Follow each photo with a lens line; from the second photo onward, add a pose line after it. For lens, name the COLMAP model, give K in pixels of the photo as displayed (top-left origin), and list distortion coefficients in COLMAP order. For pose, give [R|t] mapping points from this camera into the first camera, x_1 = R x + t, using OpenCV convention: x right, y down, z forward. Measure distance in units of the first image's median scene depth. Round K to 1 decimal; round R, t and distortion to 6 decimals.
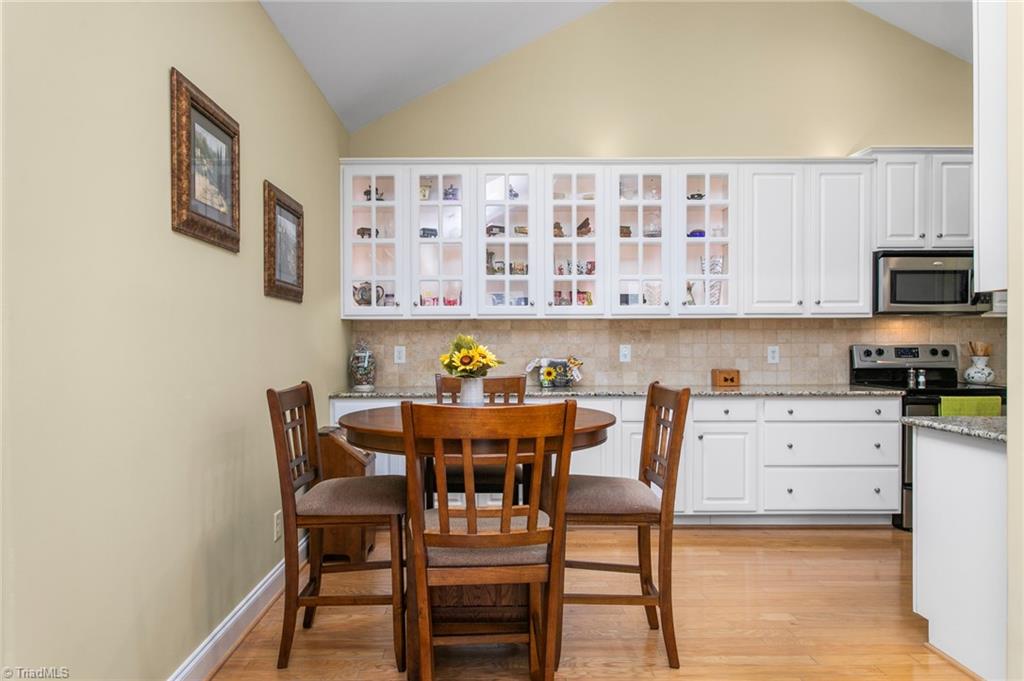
lens RADIAL K [[624.4, 0, 496.1], [0, 624.4, 340.9], [0, 0, 1]] dist [-0.002879, -0.000021]
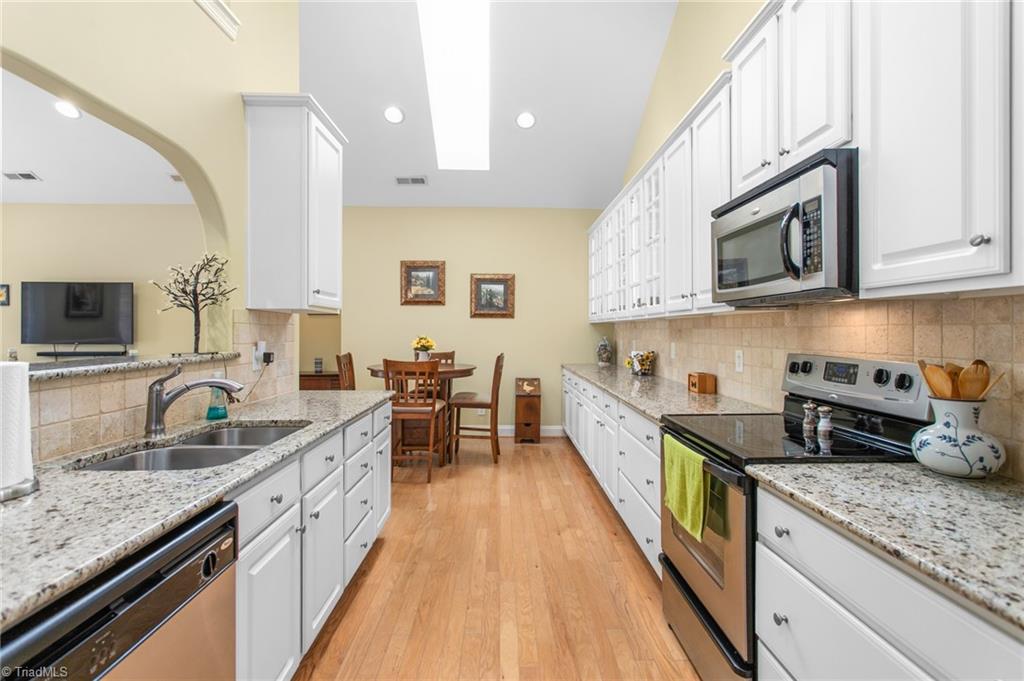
lens RADIAL K [[485.7, 0, 516.2], [0, 485.7, 326.2], [0, 0, 1]] dist [0.000828, 0.000930]
pose [[0.026594, -0.005997, -0.999628, 1.076491], [0.000499, 0.999982, -0.005986, -0.017749], [0.999646, -0.000339, 0.026596, 0.738206]]
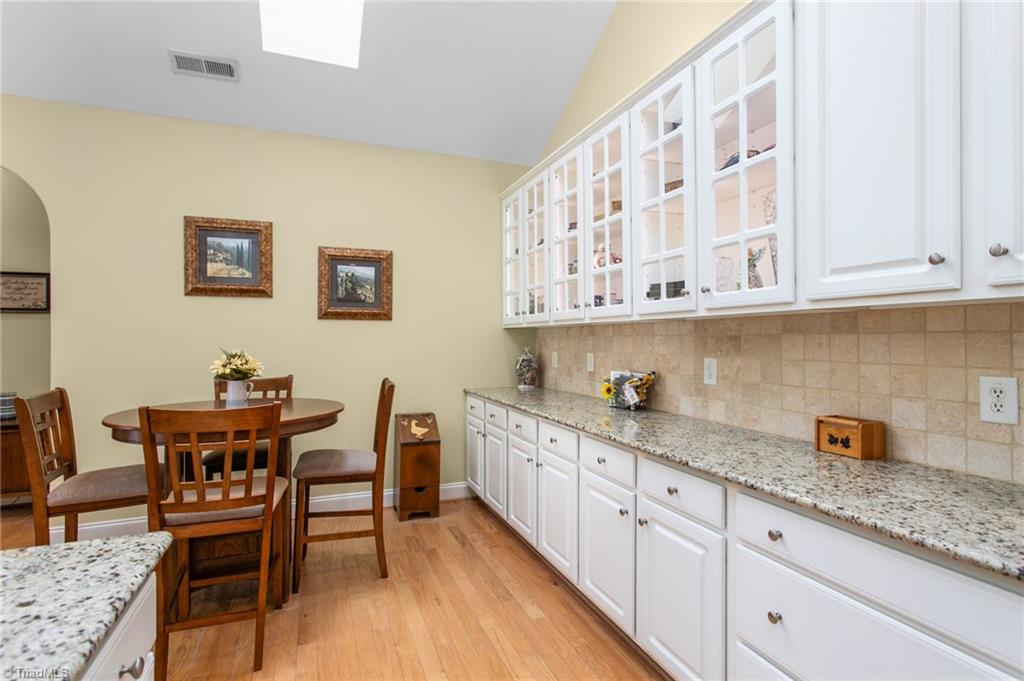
lens RADIAL K [[500.2, 0, 512.3], [0, 500.2, 335.2], [0, 0, 1]] dist [0.001437, 0.000318]
pose [[0.367049, -0.005685, -0.930184, 0.641474], [0.004717, 0.999980, -0.004251, -0.017092], [0.930190, -0.002828, 0.367068, 0.643950]]
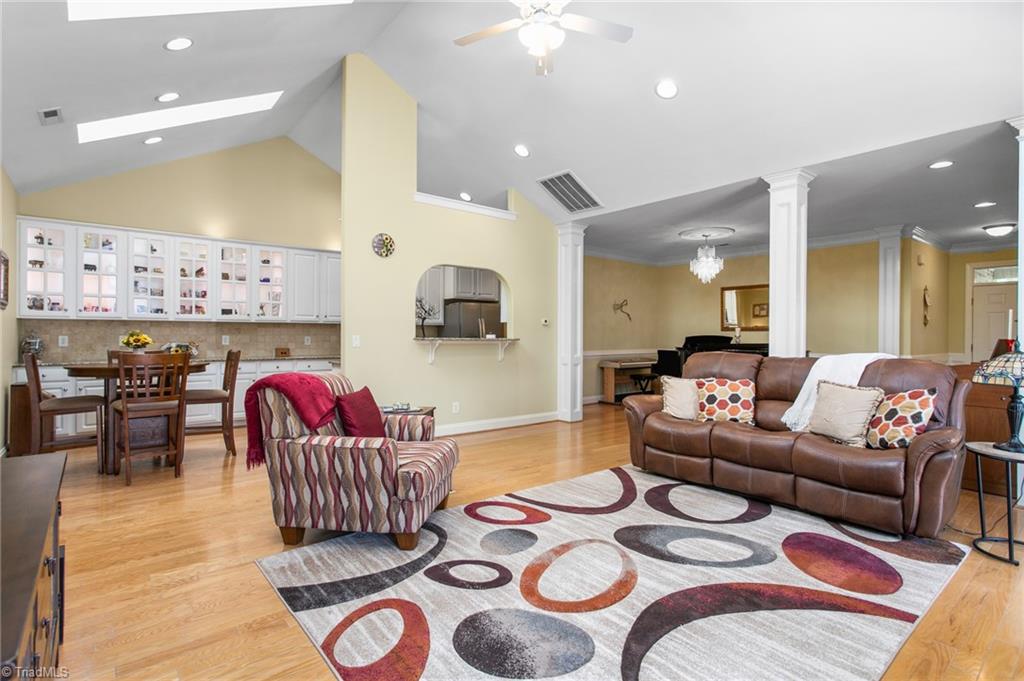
lens RADIAL K [[500.2, 0, 512.3], [0, 500.2, 335.2], [0, 0, 1]] dist [0.001437, 0.000318]
pose [[0.776563, 0.005432, 0.630016, -0.073333], [-0.005781, 0.999982, -0.001495, 0.002723], [-0.630013, -0.002481, 0.776580, -0.731916]]
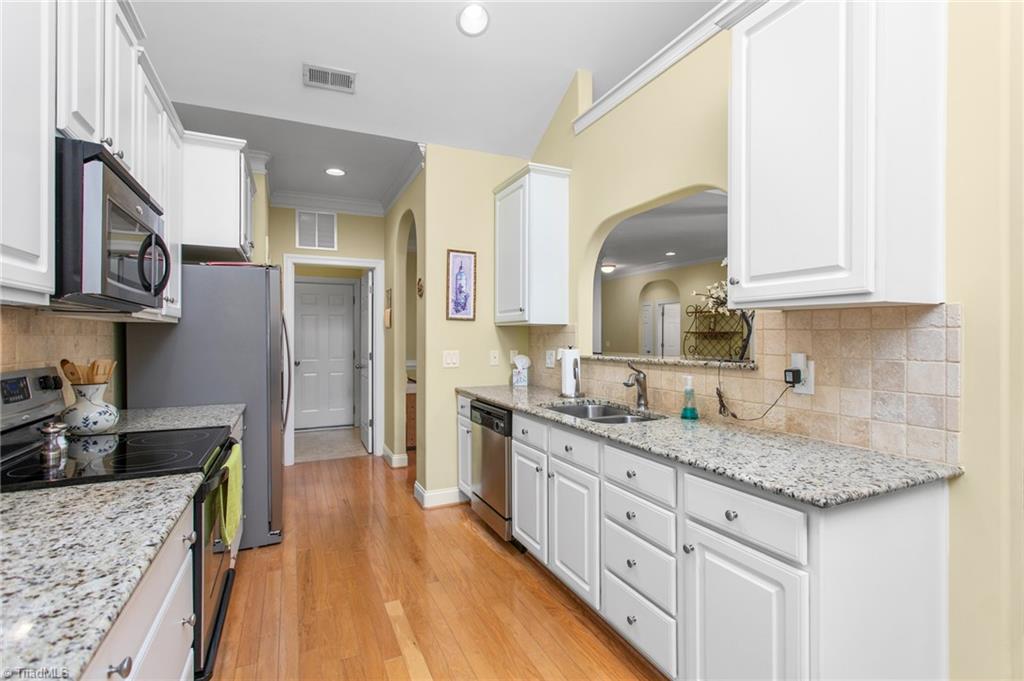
lens RADIAL K [[488.7, 0, 512.0], [0, 488.7, 340.5], [0, 0, 1]] dist [-0.000262, 0.000254]
pose [[-0.411447, -0.003671, 0.911426, 0.207794], [0.002292, 0.999985, 0.005062, -0.017153], [-0.911431, 0.004172, -0.411432, 0.841751]]
